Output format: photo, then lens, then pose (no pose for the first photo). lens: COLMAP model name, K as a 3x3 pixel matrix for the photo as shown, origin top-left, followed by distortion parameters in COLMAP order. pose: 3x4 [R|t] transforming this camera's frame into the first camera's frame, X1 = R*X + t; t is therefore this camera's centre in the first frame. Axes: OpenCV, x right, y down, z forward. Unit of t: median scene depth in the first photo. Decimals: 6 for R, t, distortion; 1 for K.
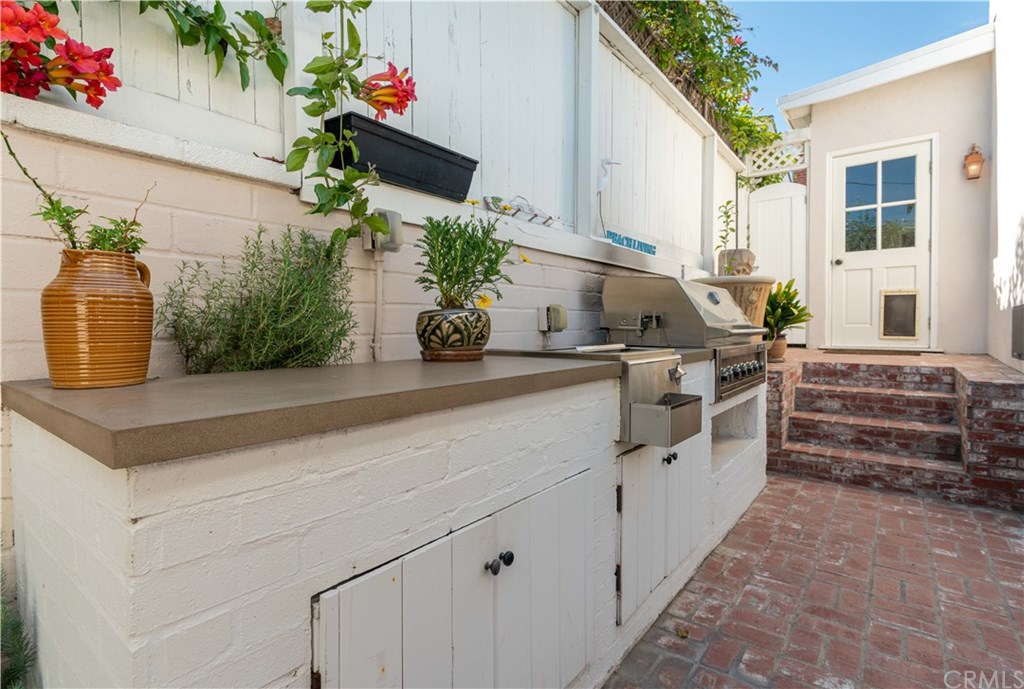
lens RADIAL K [[493.5, 0, 509.0], [0, 493.5, 336.8], [0, 0, 1]] dist [0.003945, 0.000850]
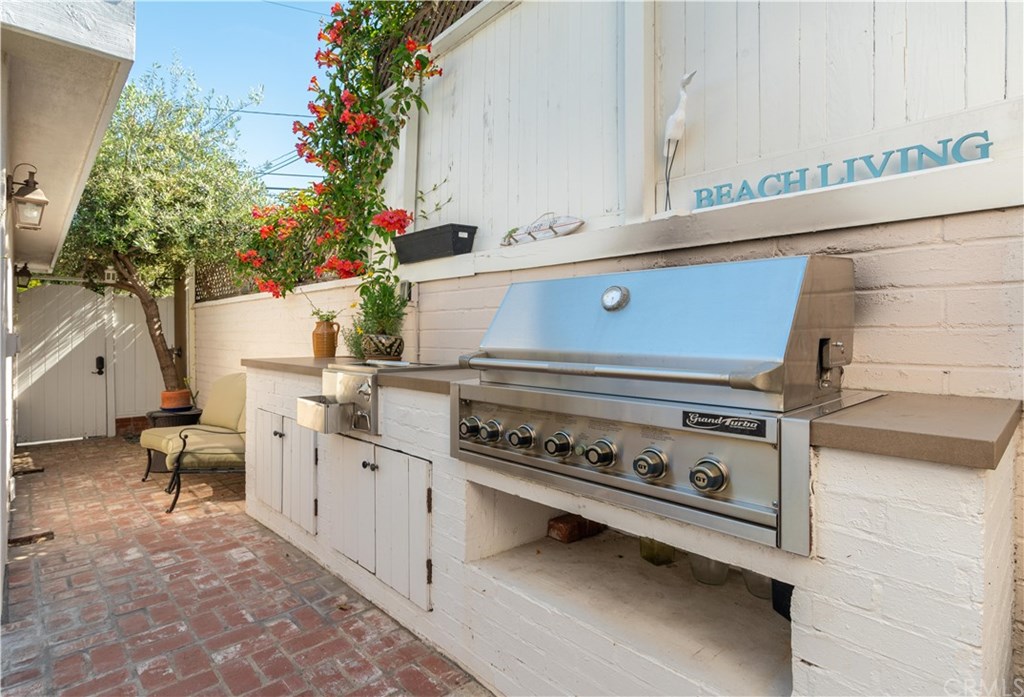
lens RADIAL K [[526.9, 0, 512.6], [0, 526.9, 344.9], [0, 0, 1]] dist [0.002427, 0.000353]
pose [[-0.139416, 0.014844, -0.990123, 1.458721], [-0.030461, 0.999350, 0.019272, -0.057634], [0.989765, 0.032847, -0.138873, 1.482266]]
